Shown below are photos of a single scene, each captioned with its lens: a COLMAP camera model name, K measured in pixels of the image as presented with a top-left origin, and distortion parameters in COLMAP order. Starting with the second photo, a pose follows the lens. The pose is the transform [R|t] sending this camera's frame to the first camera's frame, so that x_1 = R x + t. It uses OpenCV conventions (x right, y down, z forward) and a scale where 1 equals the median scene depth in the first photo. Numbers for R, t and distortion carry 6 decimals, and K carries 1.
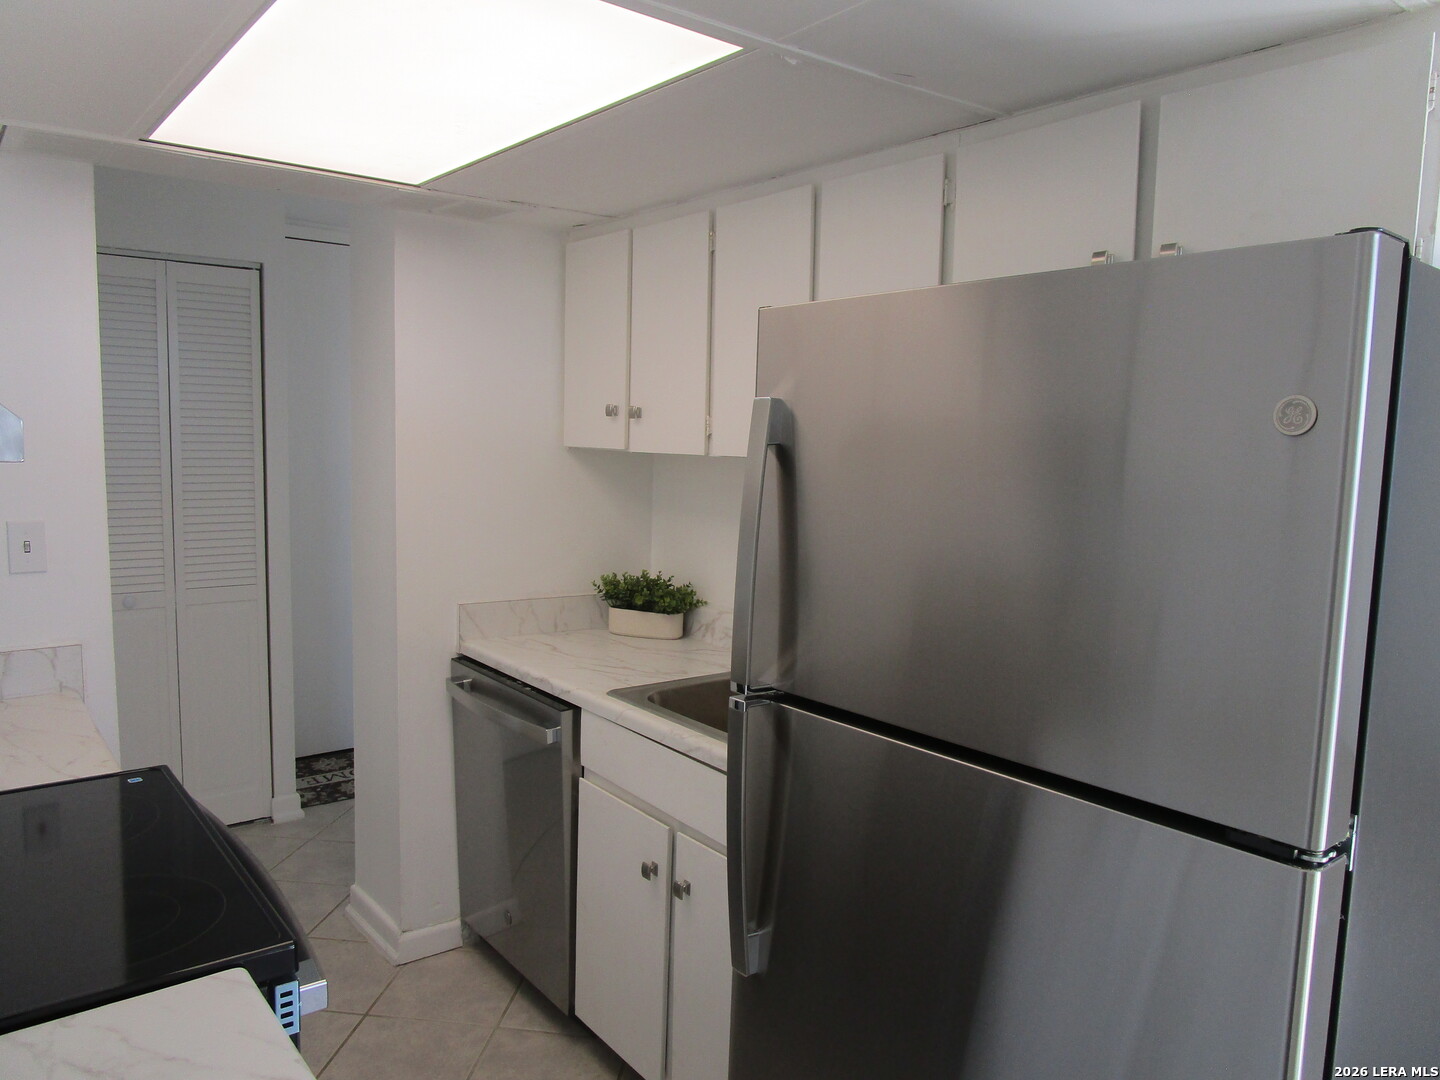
lens RADIAL K [[1020.2, 0, 710.9], [0, 1020.2, 540.1], [0, 0, 1]] dist [-0.028676, 0.001444]
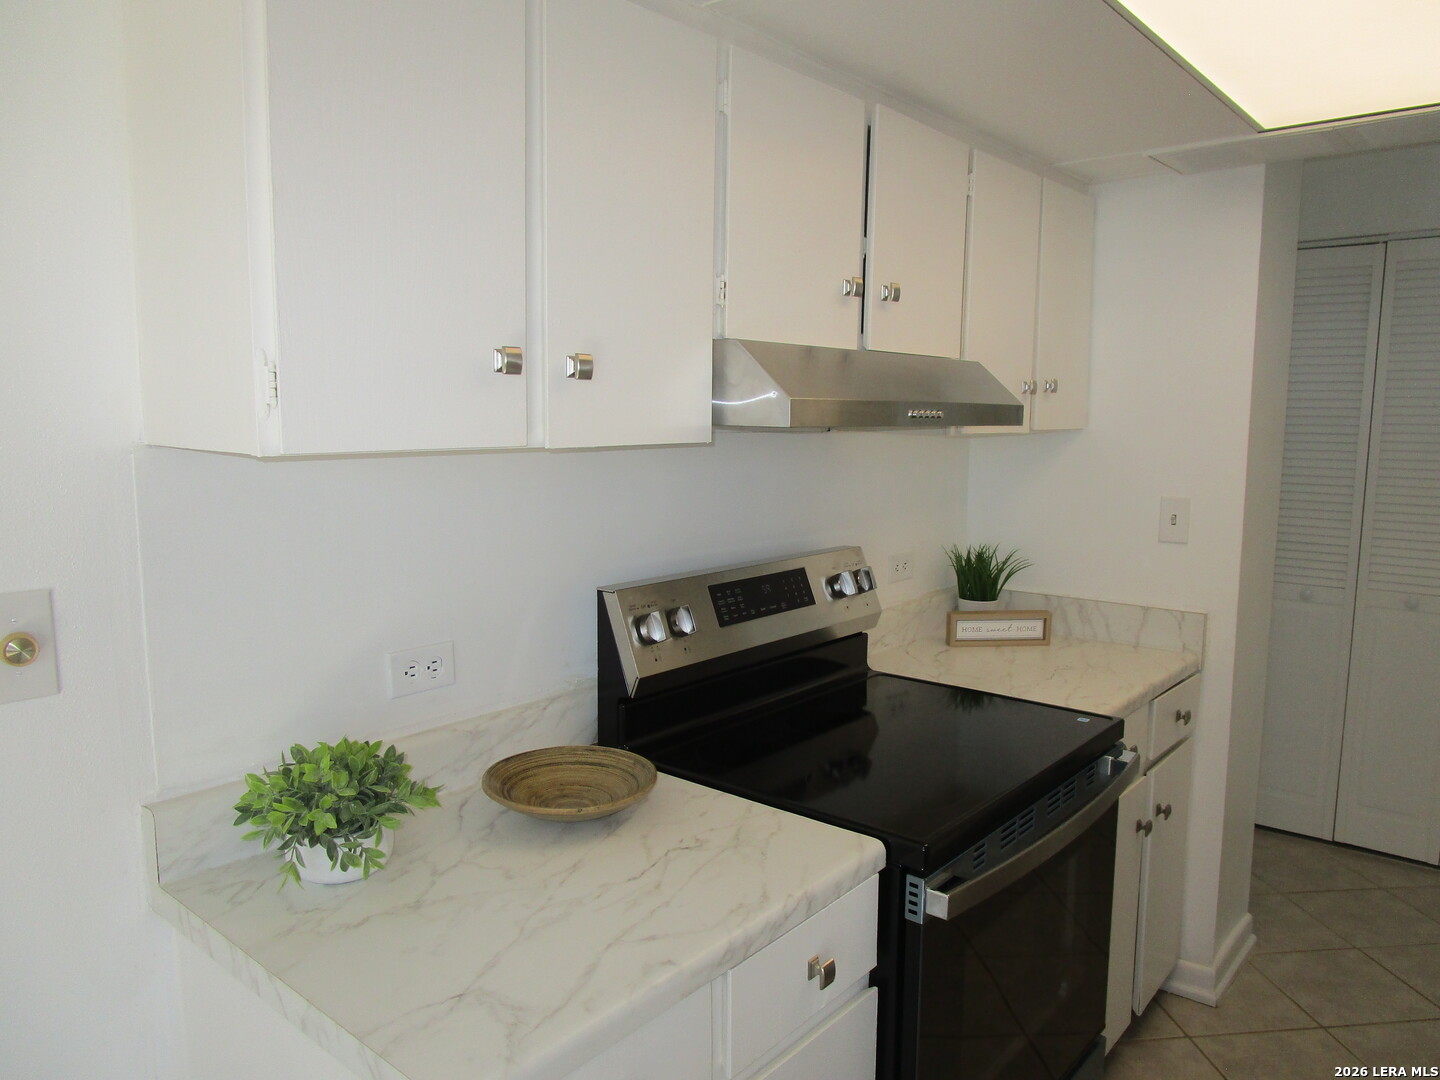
lens RADIAL K [[1020.2, 0, 710.9], [0, 1020.2, 540.1], [0, 0, 1]] dist [-0.028676, 0.001444]
pose [[0.180759, 0.104889, -0.977918, 0.353458], [-0.107945, 0.990406, 0.086276, -0.013638], [0.977586, 0.089966, 0.190347, 0.275541]]
